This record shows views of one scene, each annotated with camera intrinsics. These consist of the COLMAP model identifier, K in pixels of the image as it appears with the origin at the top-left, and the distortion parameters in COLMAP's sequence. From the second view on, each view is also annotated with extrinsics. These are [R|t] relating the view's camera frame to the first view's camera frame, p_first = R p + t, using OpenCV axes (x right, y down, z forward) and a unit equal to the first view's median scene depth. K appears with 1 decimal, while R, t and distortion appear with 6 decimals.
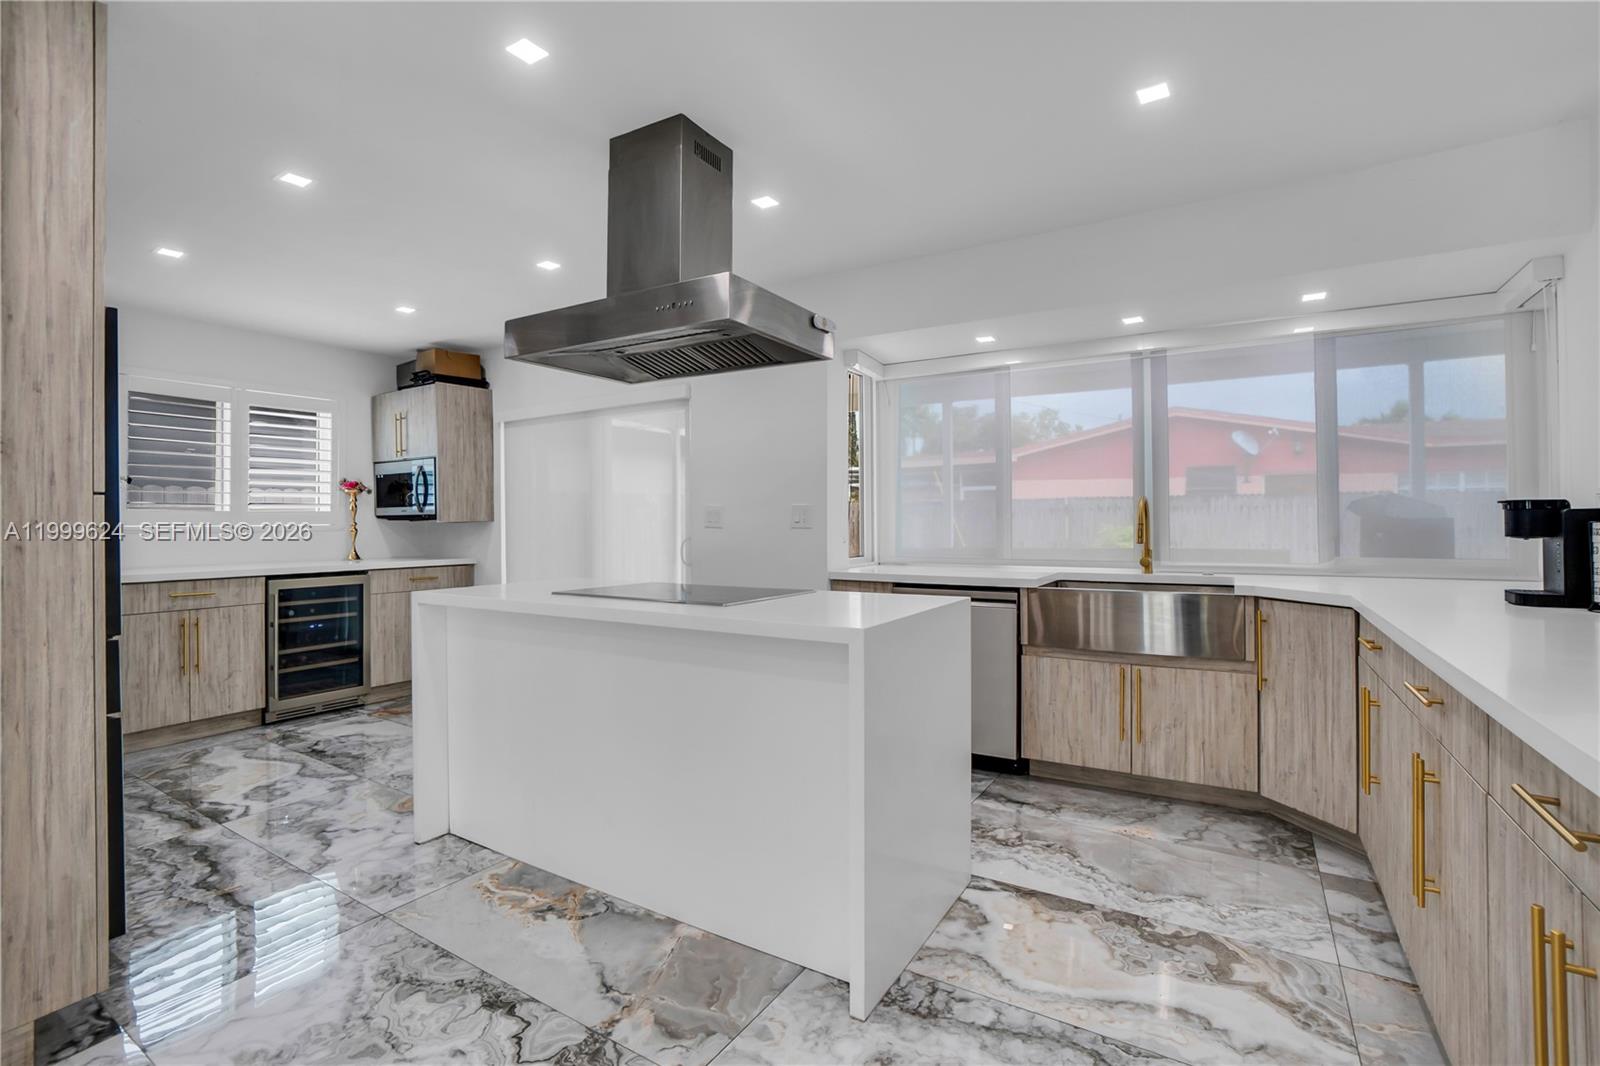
lens RADIAL K [[734.1, 0, 783.3], [0, 734.1, 513.7], [0, 0, 1]] dist [-0.055485, 0.019006]
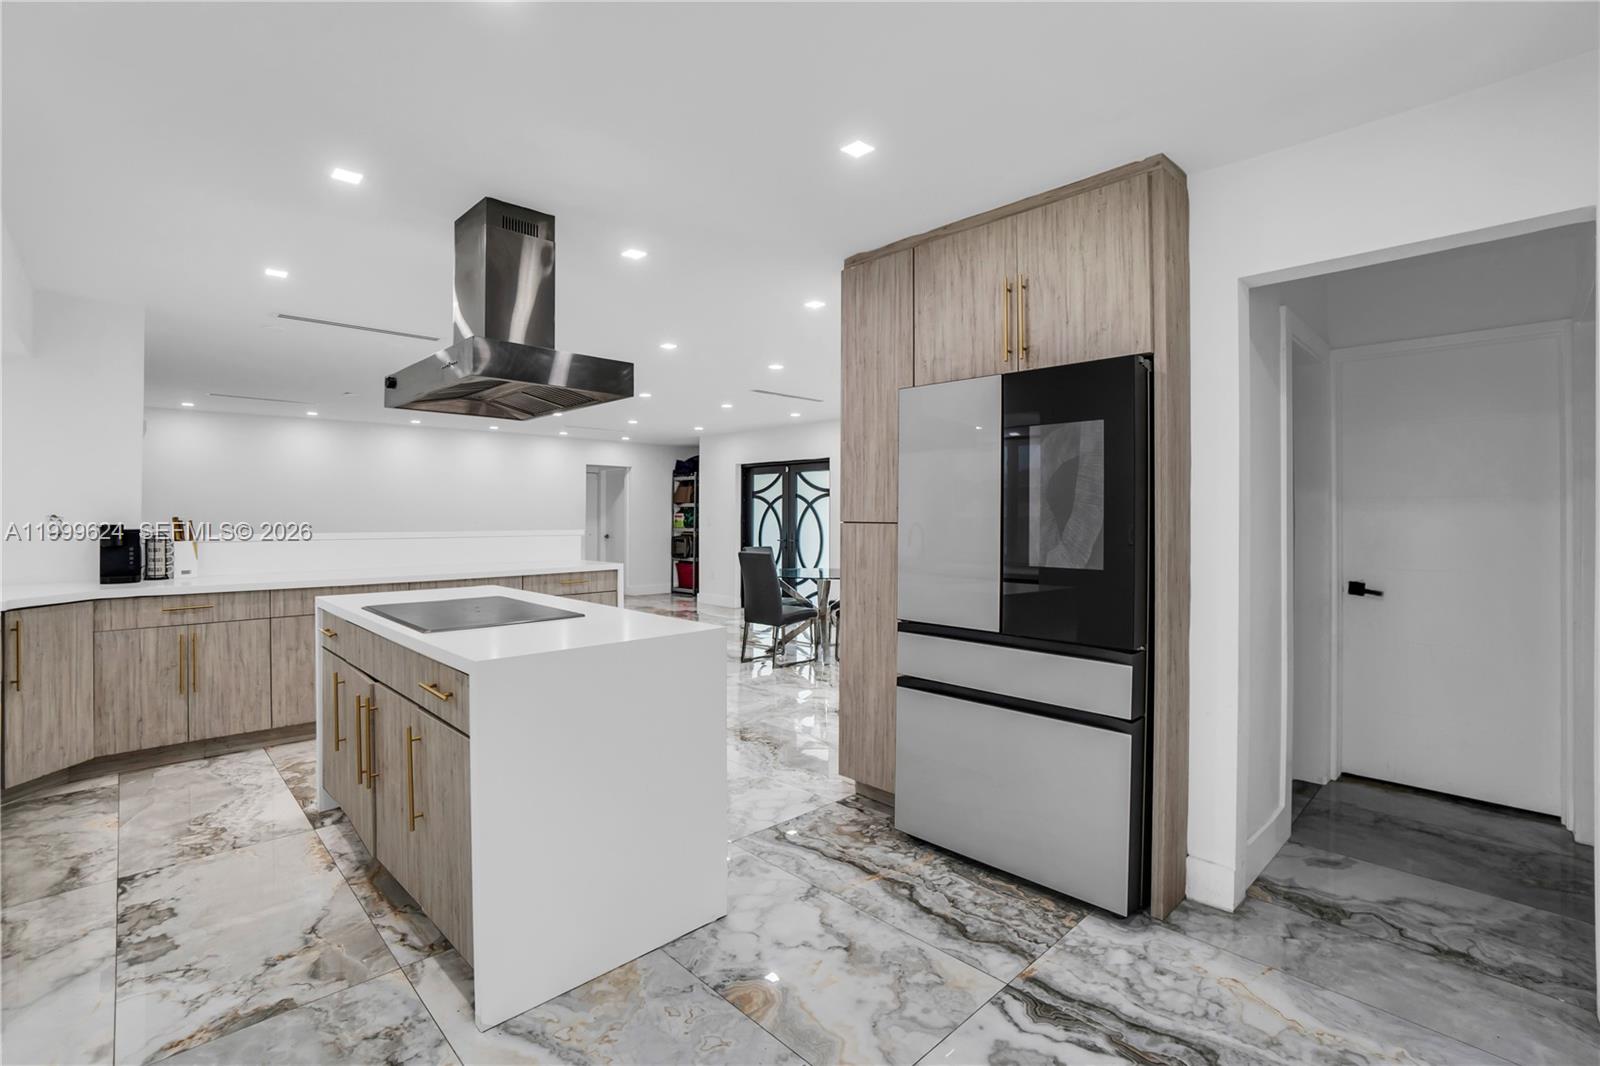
lens RADIAL K [[734.1, 0, 785.5], [0, 734.1, 513.4], [0, 0, 1]] dist [-0.055485, 0.019006]
pose [[-0.970757, 0.004801, 0.240017, -0.889598], [0.002029, 0.999928, -0.011798, -0.020569], [-0.240057, -0.010966, -0.970697, 2.057941]]
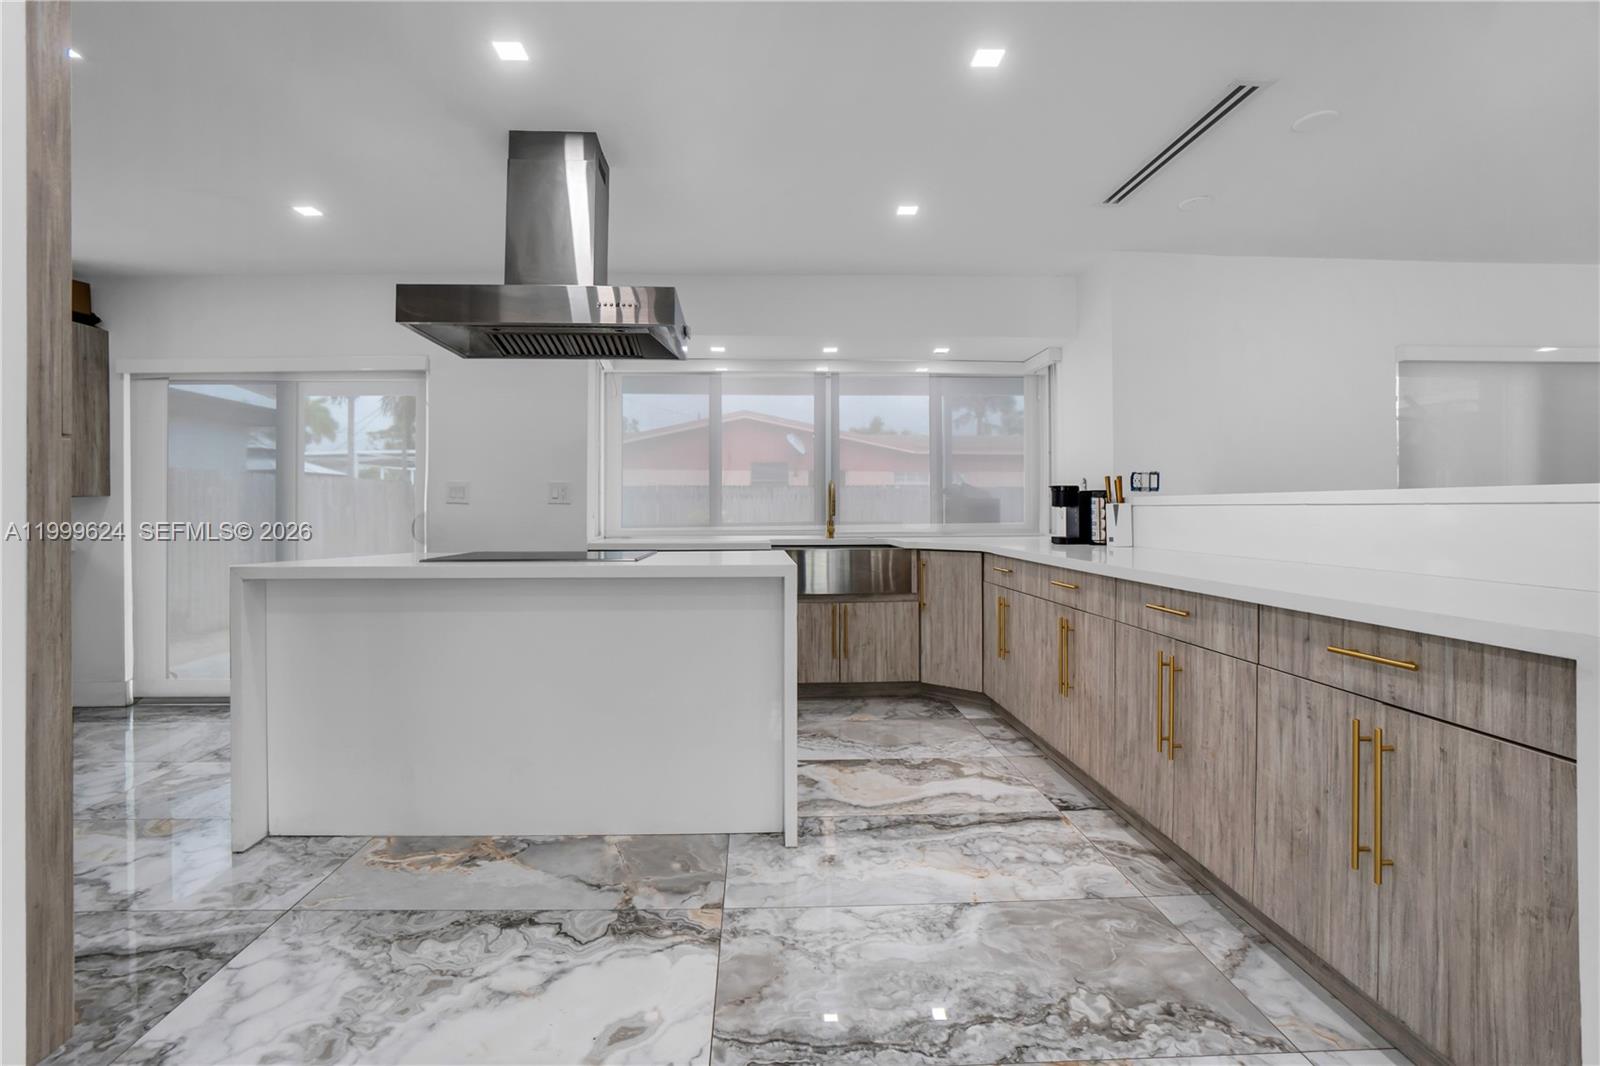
lens RADIAL K [[734.1, 0, 778.0], [0, 734.1, 503.1], [0, 0, 1]] dist [-0.055485, 0.019006]
pose [[0.825716, 0.007713, 0.564033, -0.509741], [-0.008053, 0.999966, -0.001885, 0.029924], [-0.564029, -0.002986, 0.825750, -0.100987]]
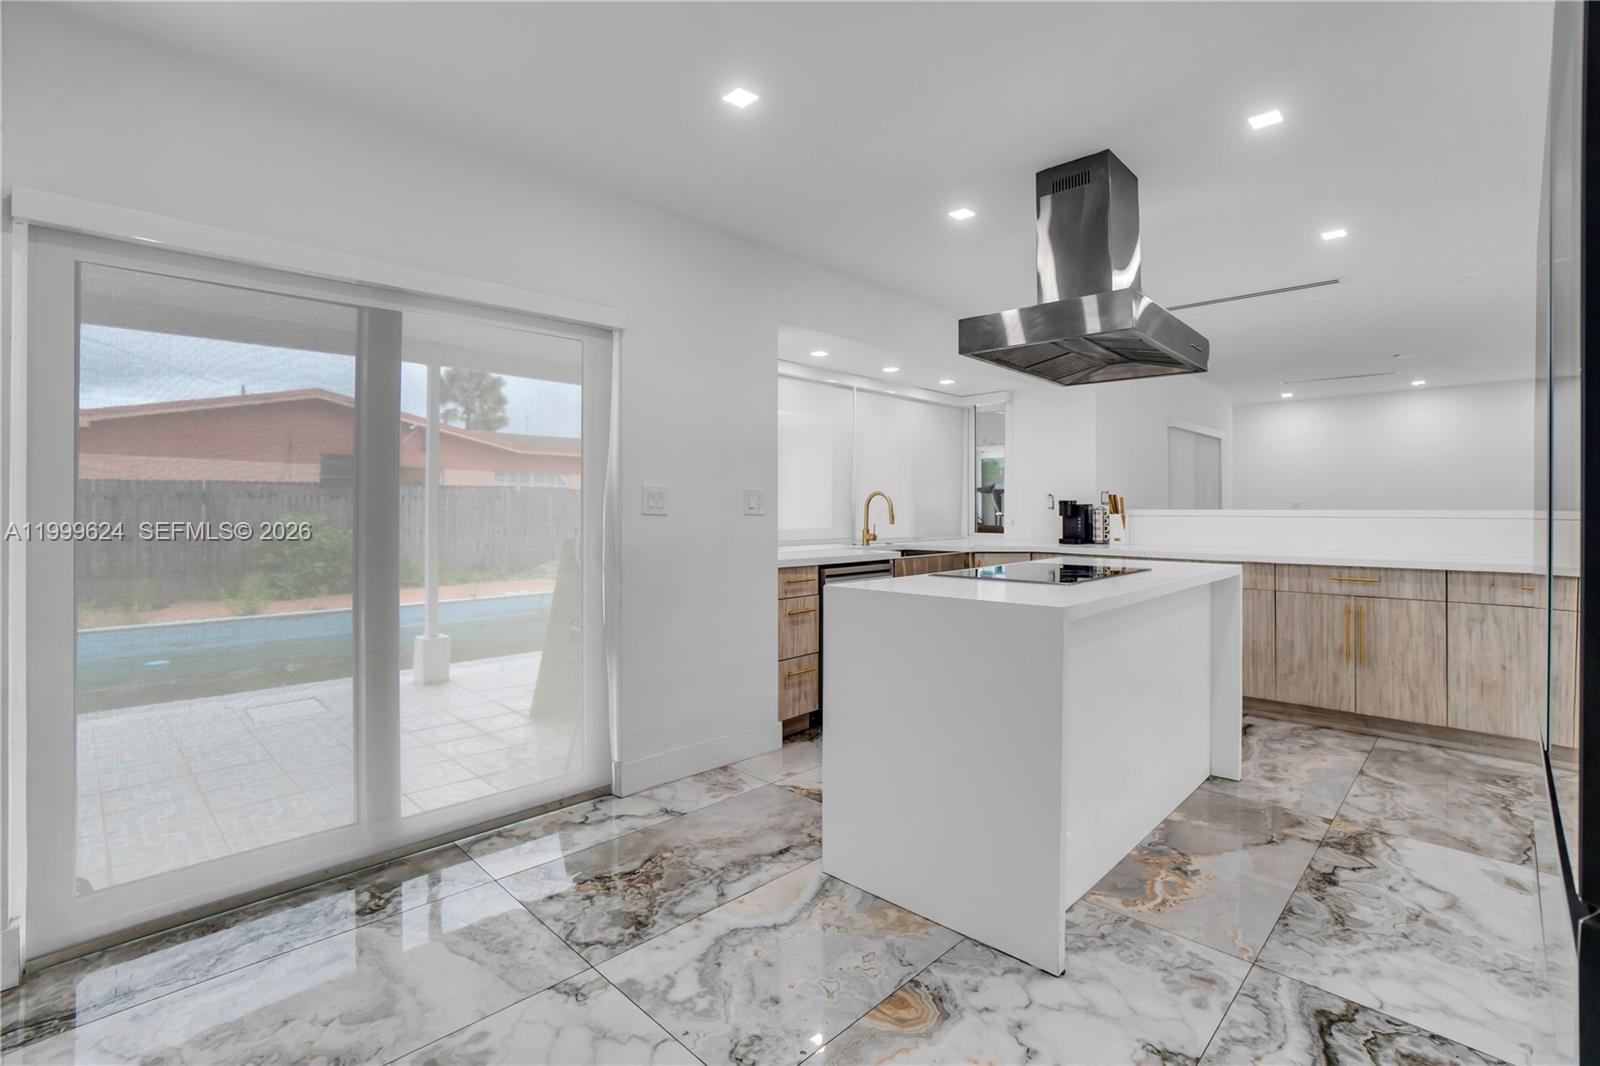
lens RADIAL K [[734.1, 0, 780.0], [0, 734.1, 504.0], [0, 0, 1]] dist [-0.055485, 0.019006]
pose [[0.222989, 0.009762, 0.974772, -1.384688], [-0.010049, 0.999920, -0.007715, 0.018882], [-0.974769, -0.008075, 0.223069, 1.241891]]
